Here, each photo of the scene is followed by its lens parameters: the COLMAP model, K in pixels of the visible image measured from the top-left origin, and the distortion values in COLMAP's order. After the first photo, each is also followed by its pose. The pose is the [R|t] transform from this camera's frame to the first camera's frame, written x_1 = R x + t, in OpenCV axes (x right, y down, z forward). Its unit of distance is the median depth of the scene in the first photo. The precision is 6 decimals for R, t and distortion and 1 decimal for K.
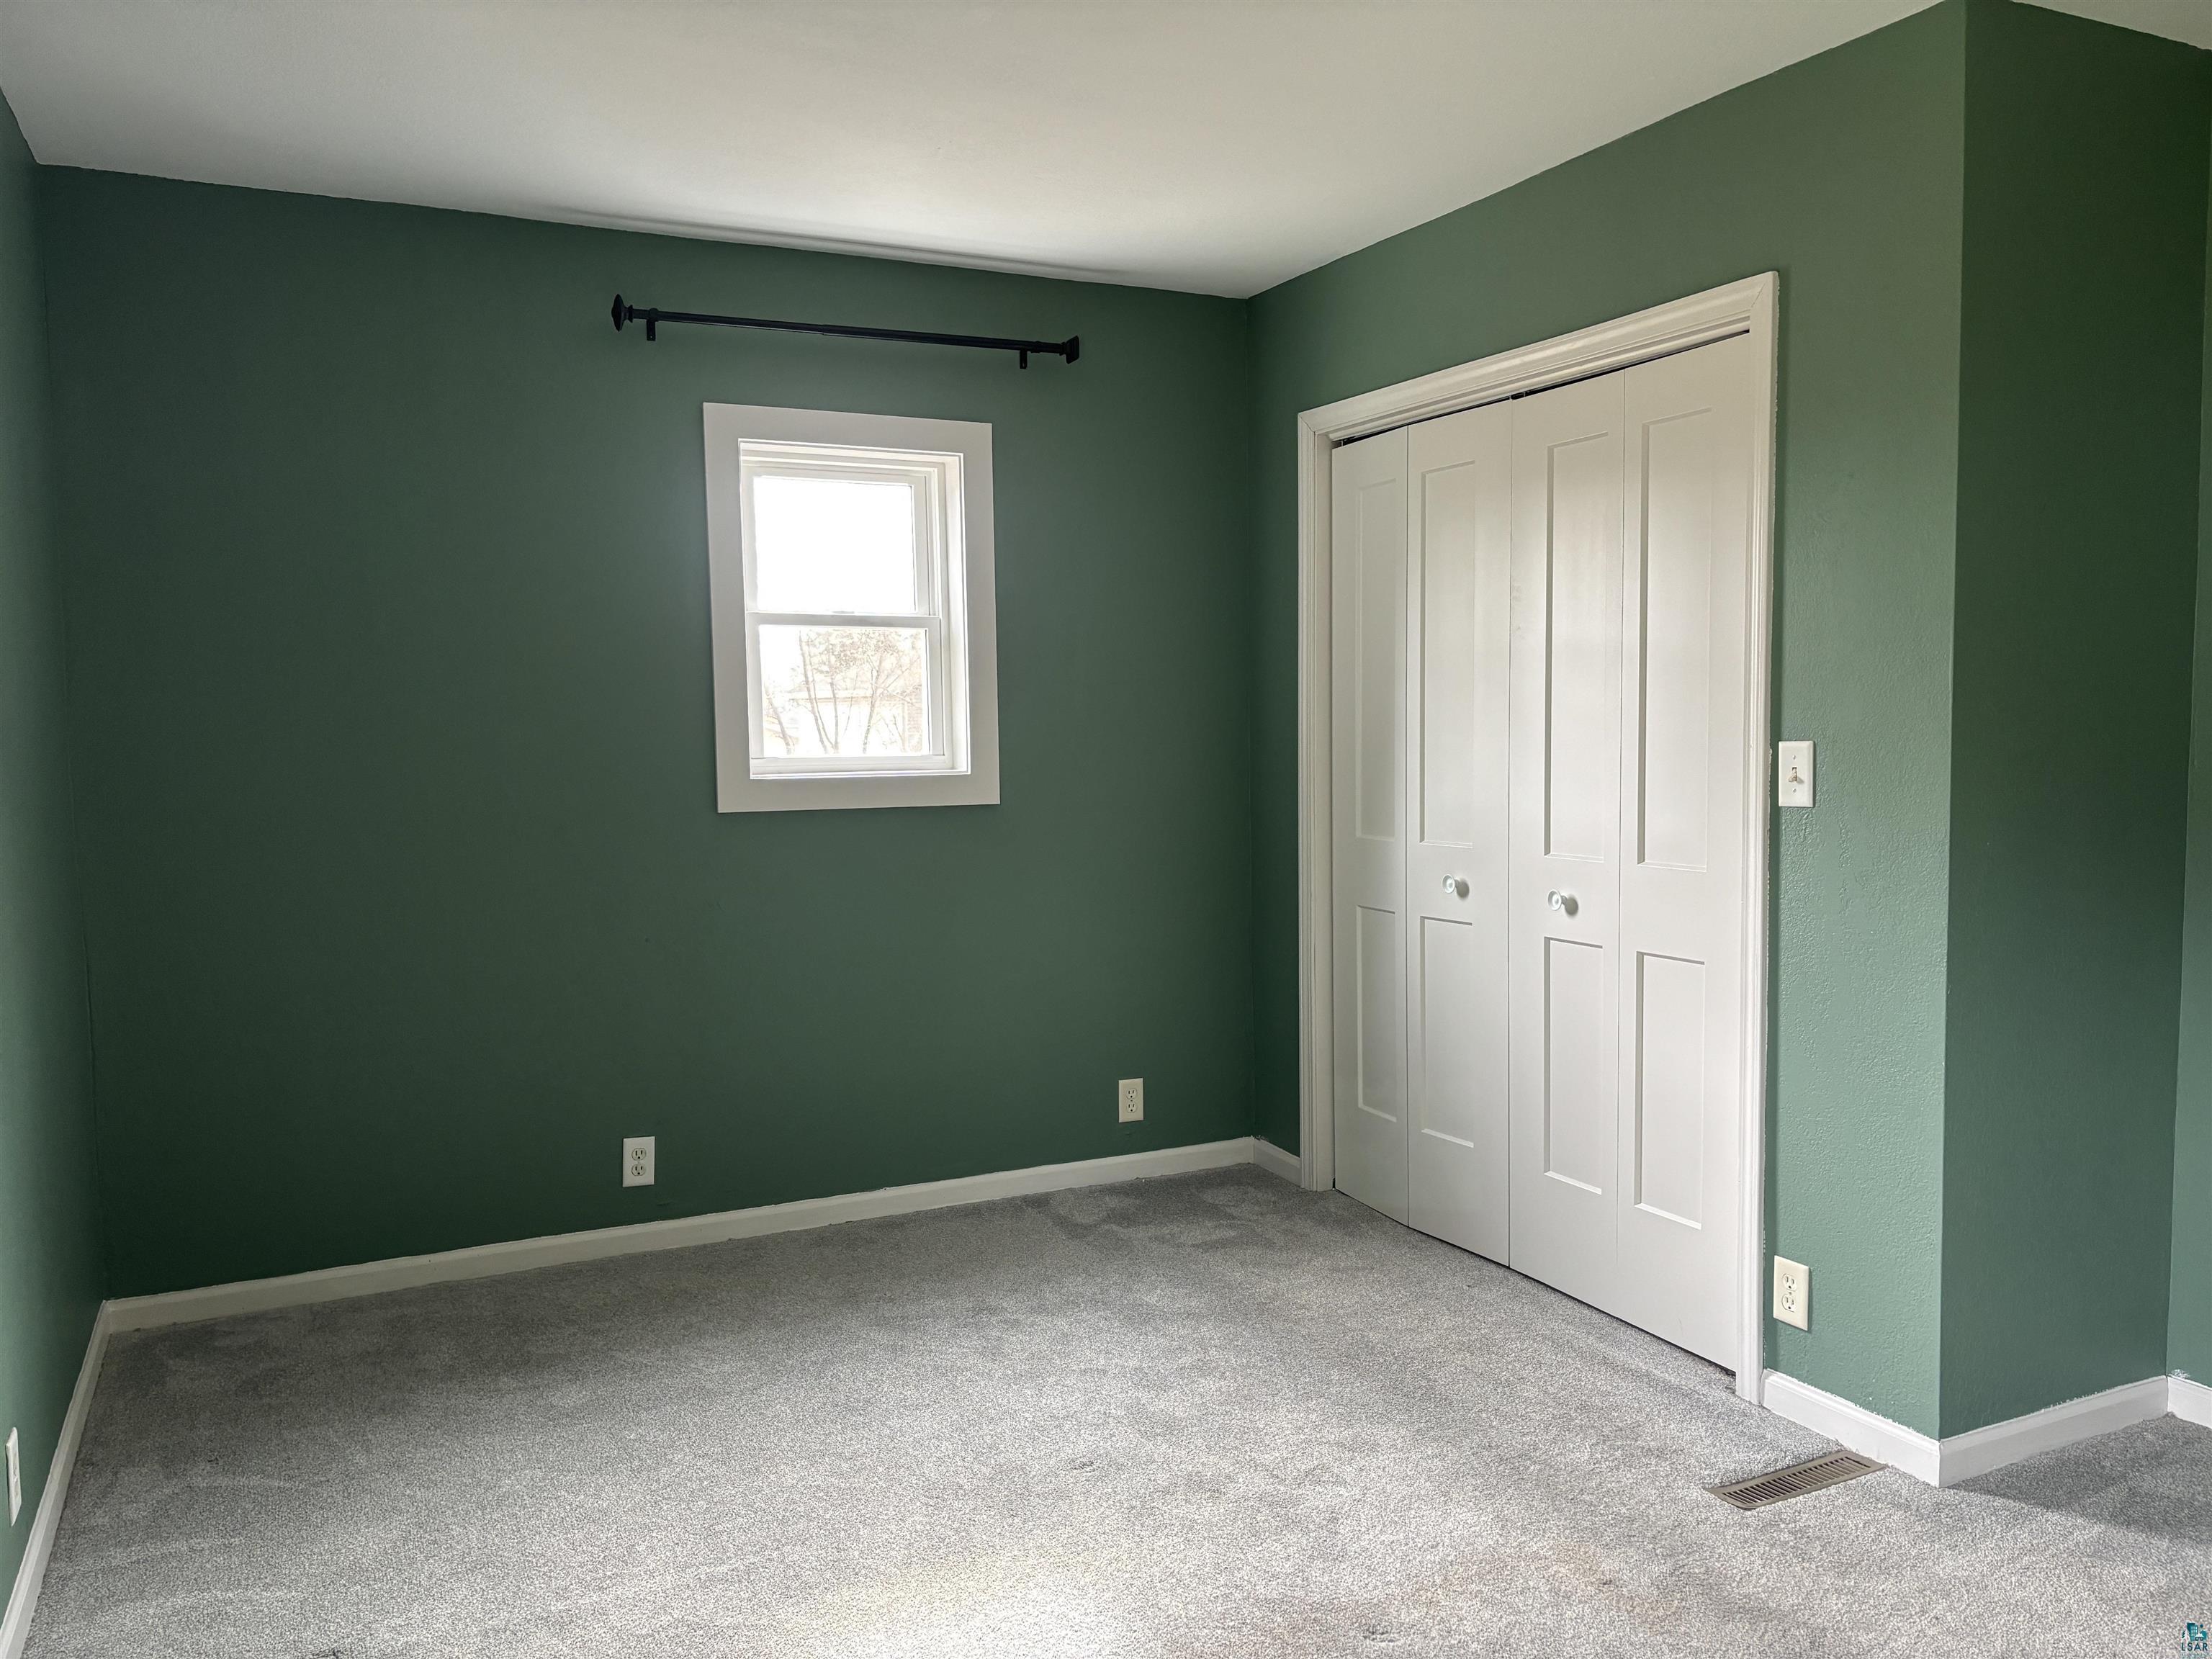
lens RADIAL K [[1670.1, 0, 1108.7], [0, 1670.1, 837.6], [0, 0, 1]] dist [0.063232, -0.066137]
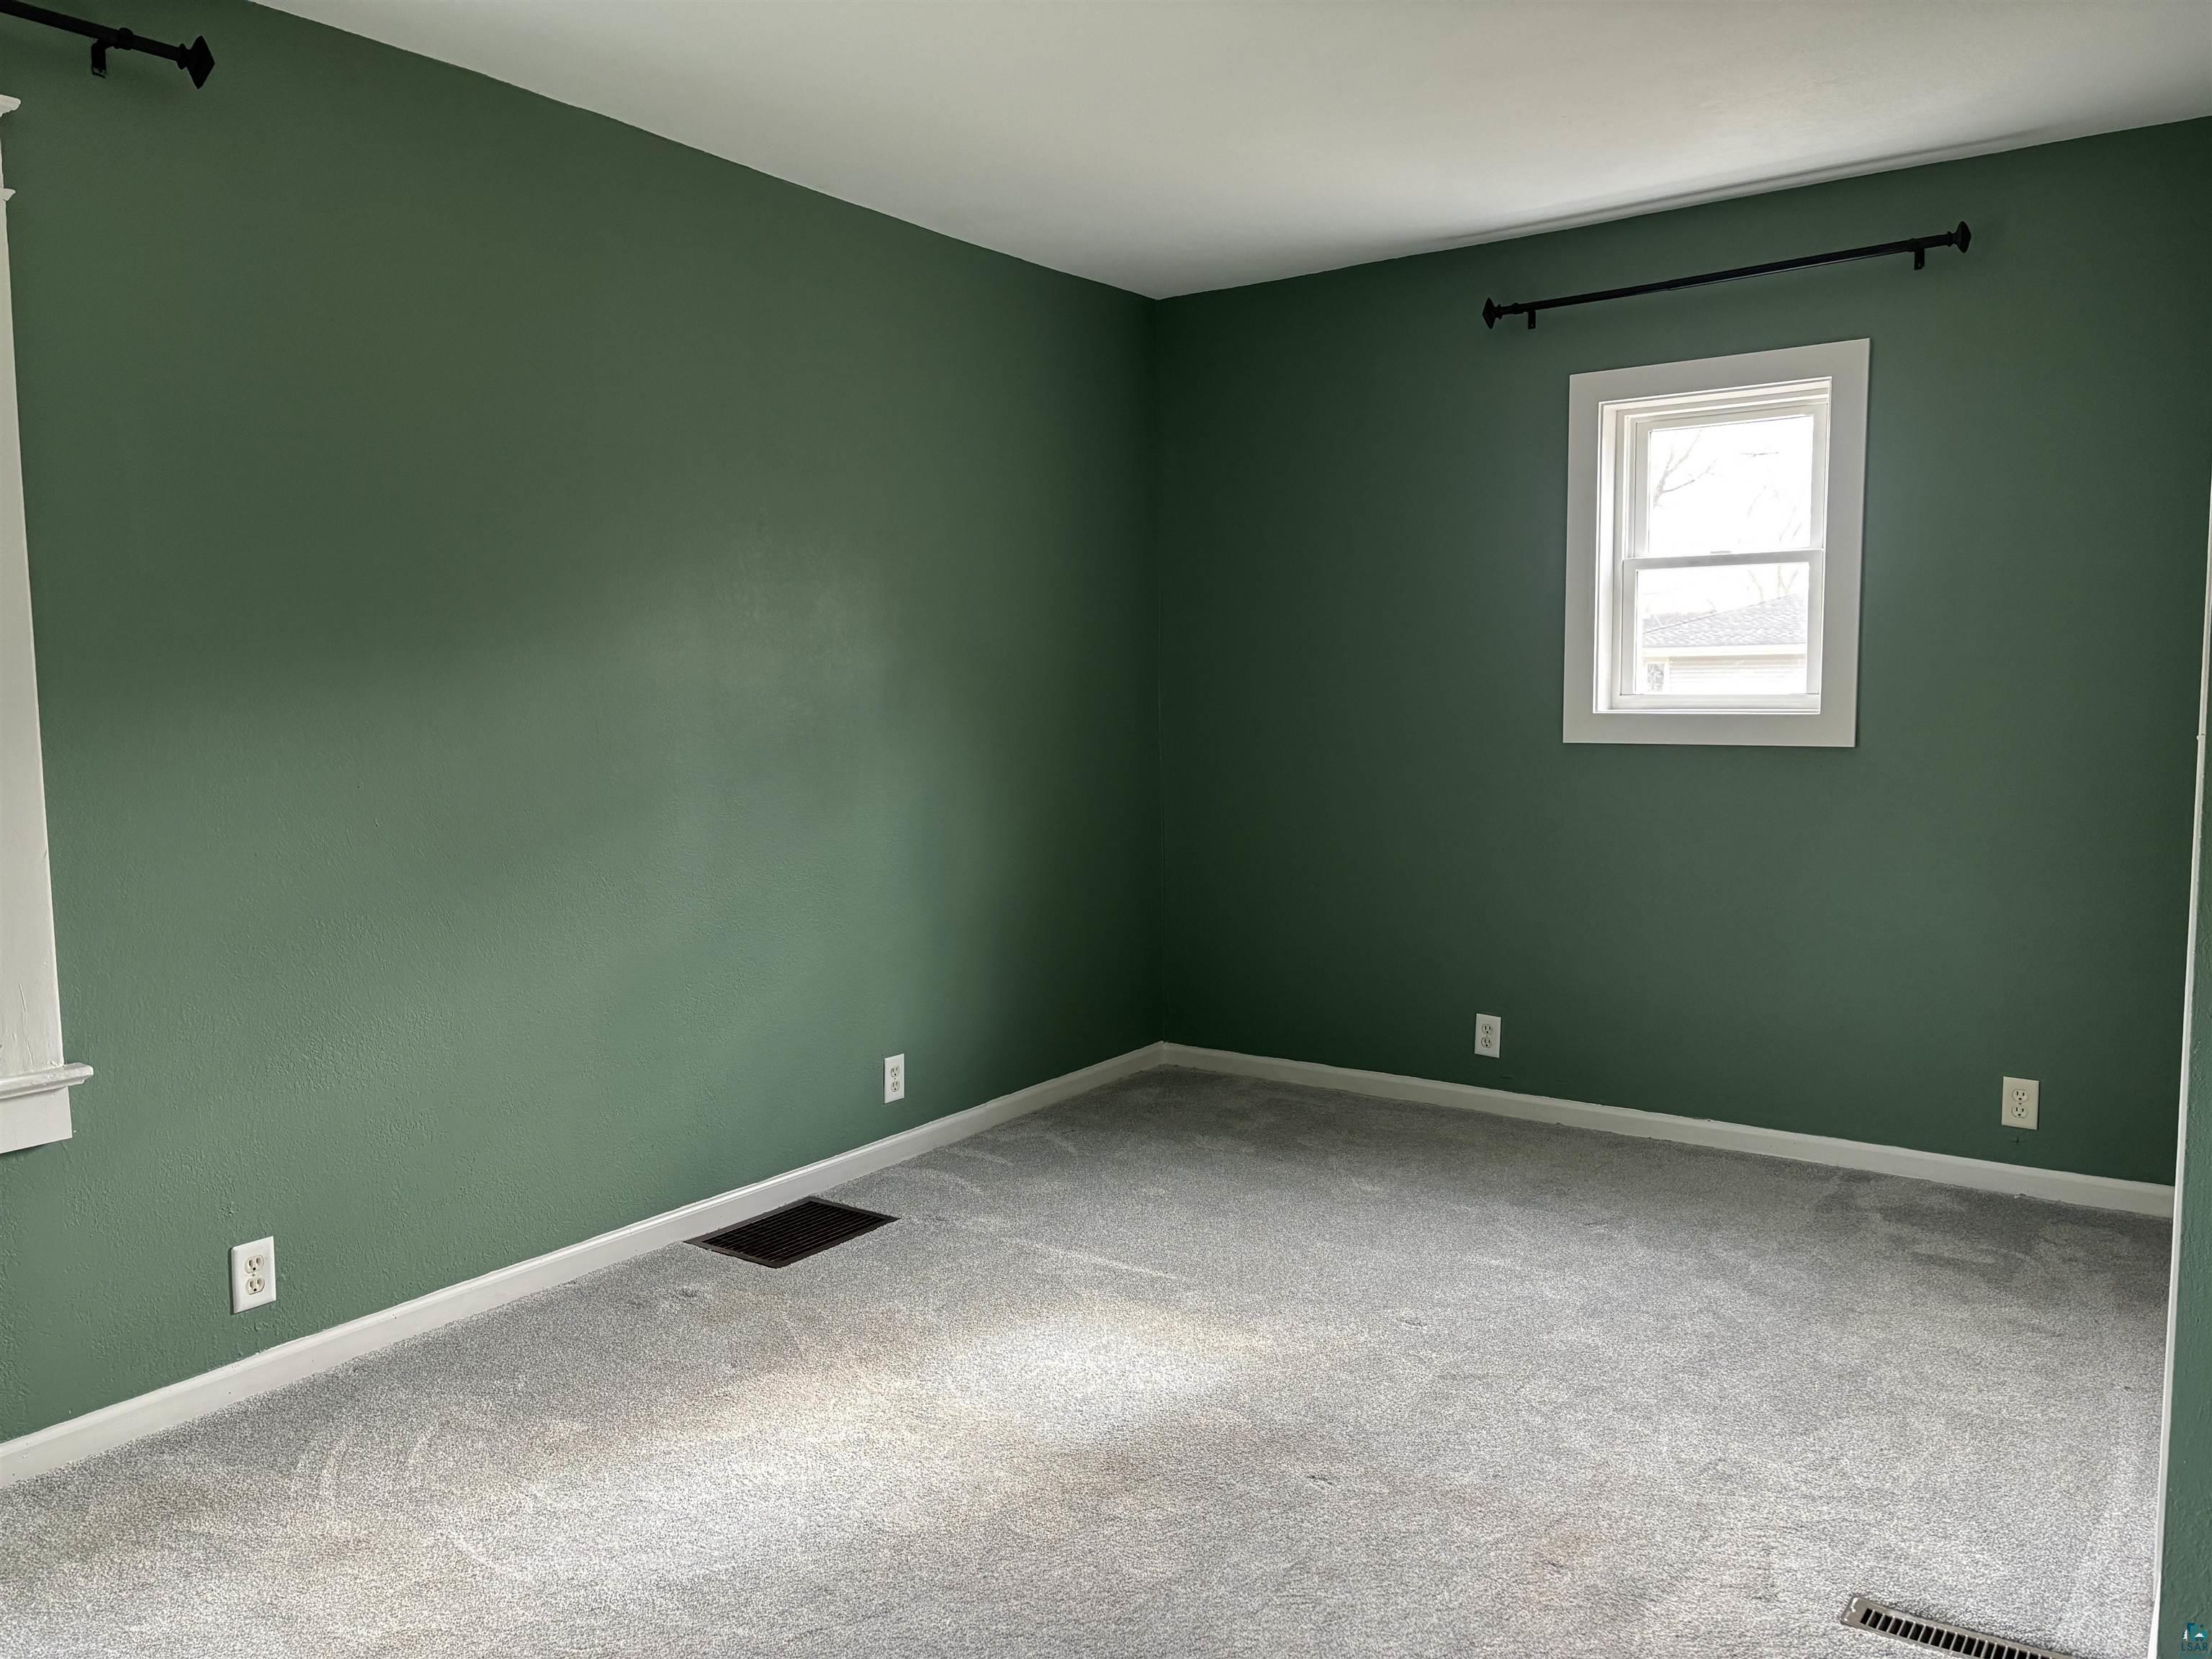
lens RADIAL K [[1670.1, 0, 1107.7], [0, 1670.1, 819.2], [0, 0, 1]] dist [0.063232, -0.066137]
pose [[0.484031, 0.079443, -0.871437, 0.585821], [-0.060519, 0.996525, 0.057232, -0.009130], [0.872955, 0.025036, 0.487157, 0.185940]]
